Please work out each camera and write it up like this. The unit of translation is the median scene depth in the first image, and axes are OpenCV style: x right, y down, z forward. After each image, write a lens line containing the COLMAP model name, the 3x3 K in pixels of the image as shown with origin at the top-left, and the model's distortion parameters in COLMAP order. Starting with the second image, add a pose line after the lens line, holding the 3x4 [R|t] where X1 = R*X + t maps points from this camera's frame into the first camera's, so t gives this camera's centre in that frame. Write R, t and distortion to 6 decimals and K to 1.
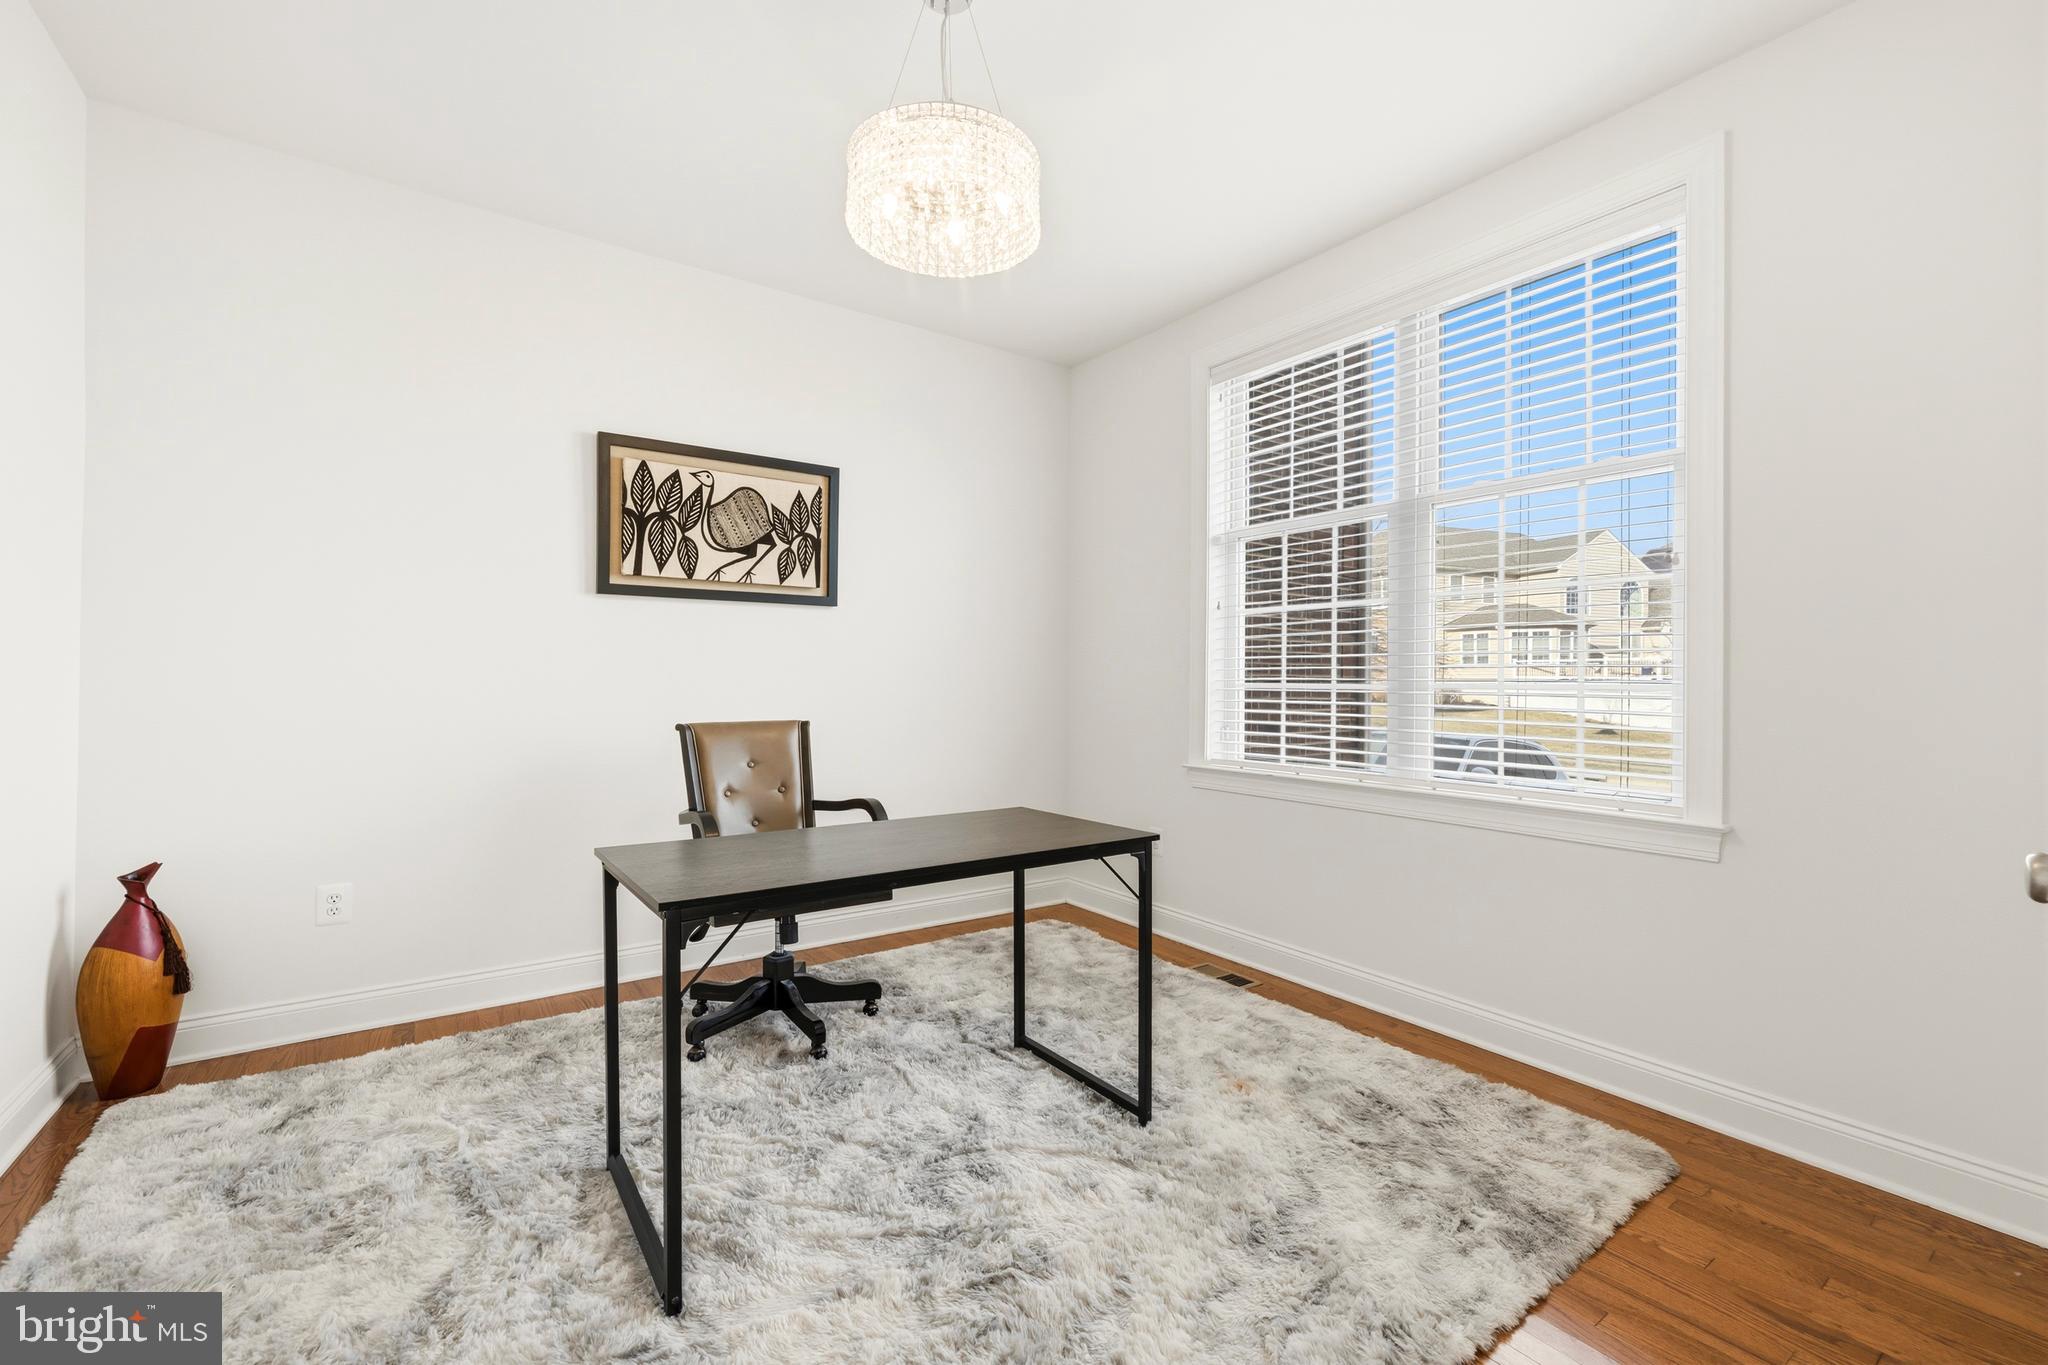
lens RADIAL K [[875.7, 0, 1020.6], [0, 875.7, 683.4], [0, 0, 1]] dist [-0.000682, -0.000231]
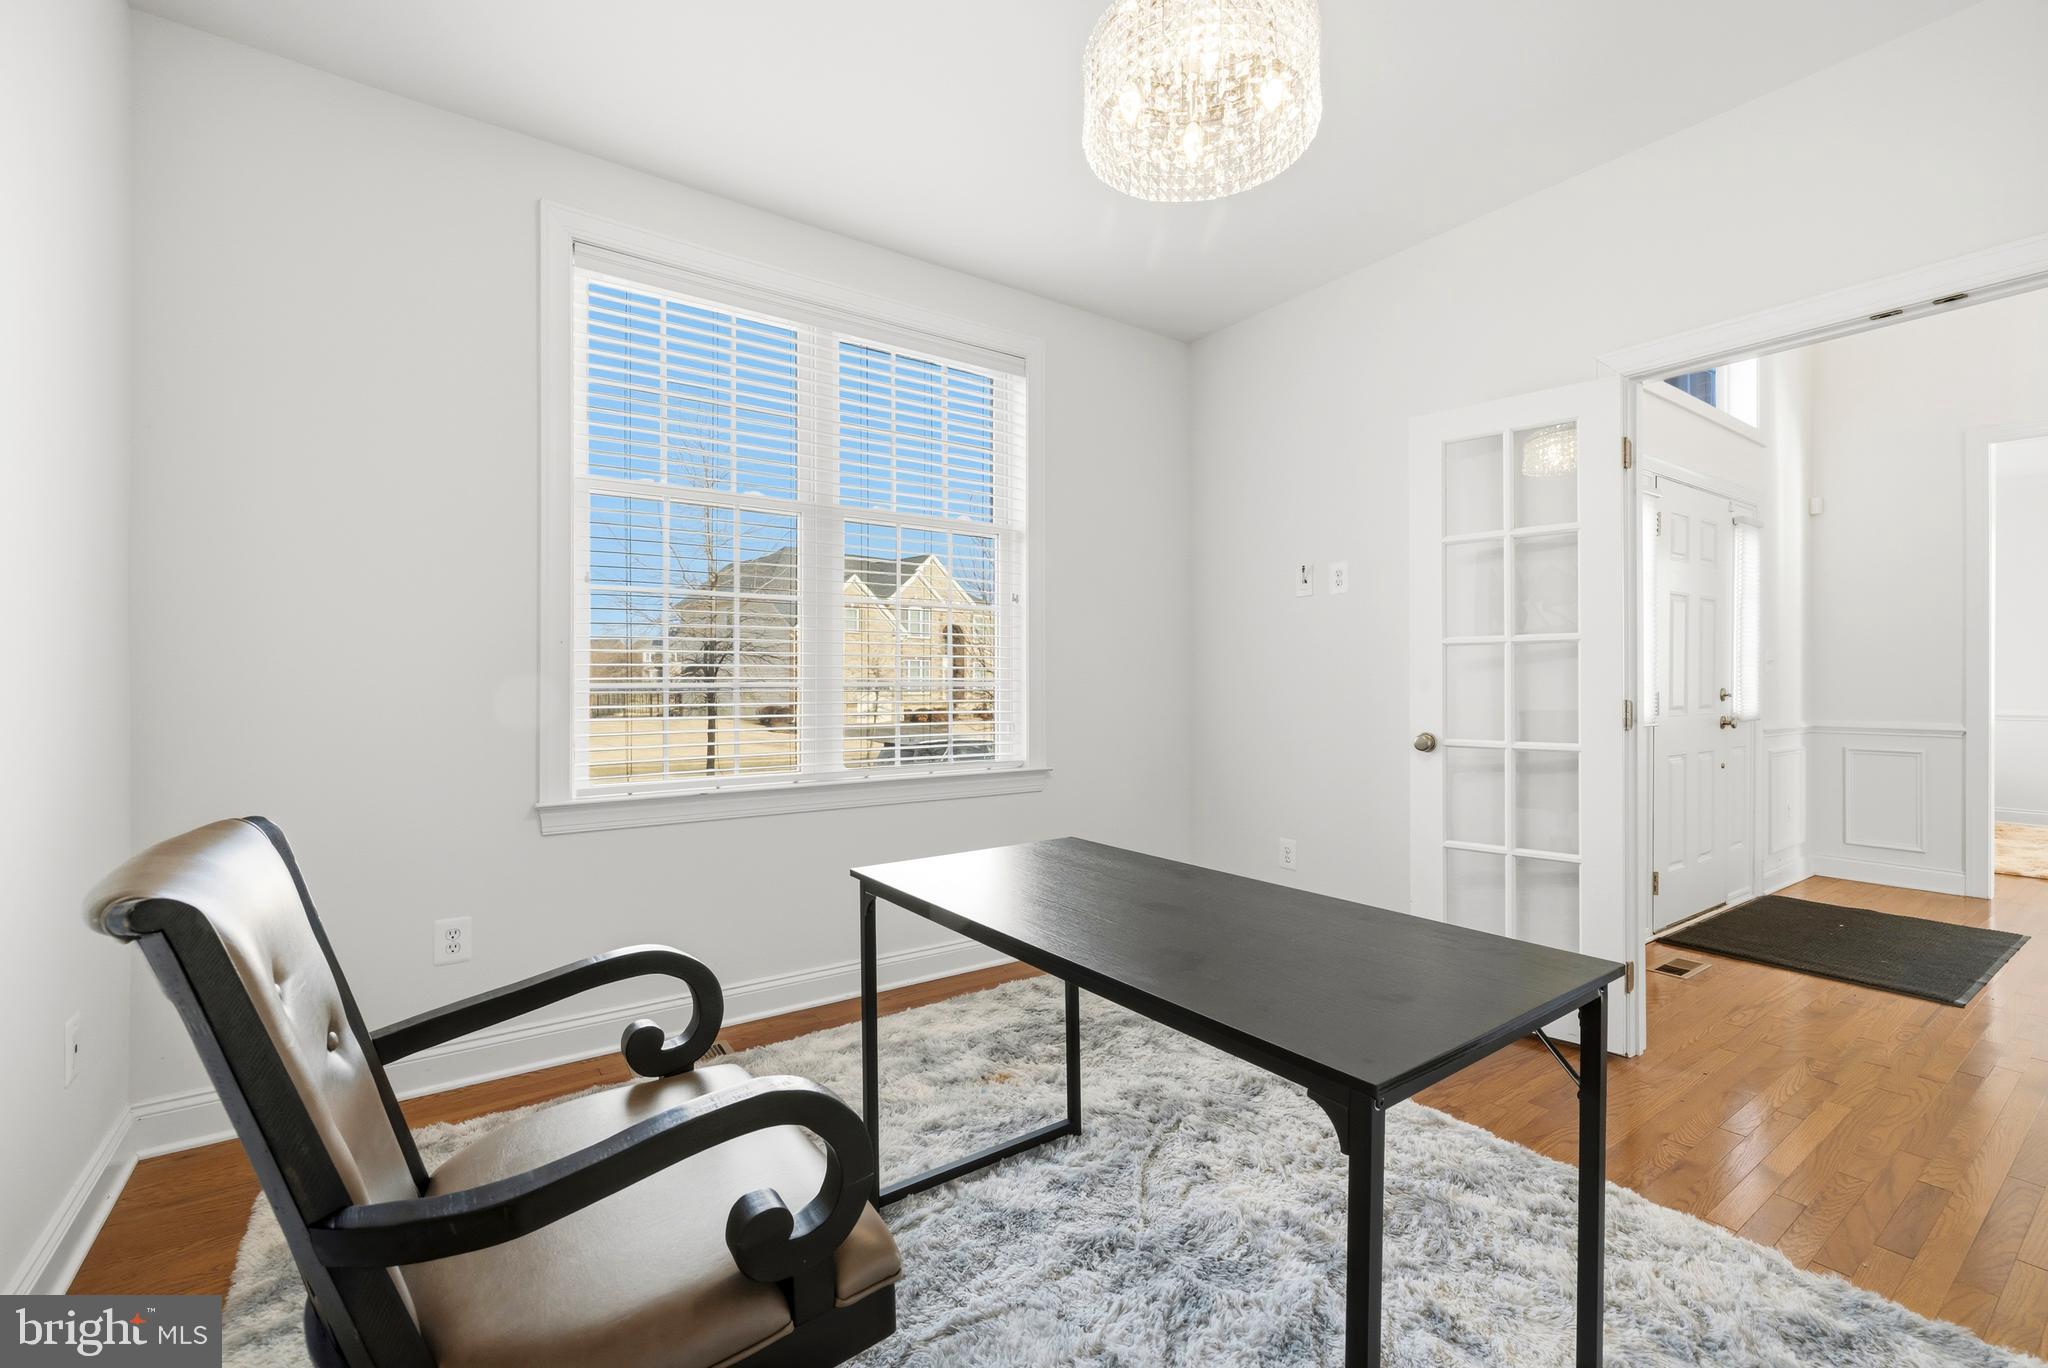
lens RADIAL K [[875.7, 0, 1020.5], [0, 875.7, 677.0], [0, 0, 1]] dist [-0.000682, -0.000231]
pose [[-0.018826, -0.004399, 0.999813, -0.782649], [0.002973, 0.999986, 0.004456, -0.013059], [-0.999818, 0.003057, -0.018812, 1.012747]]
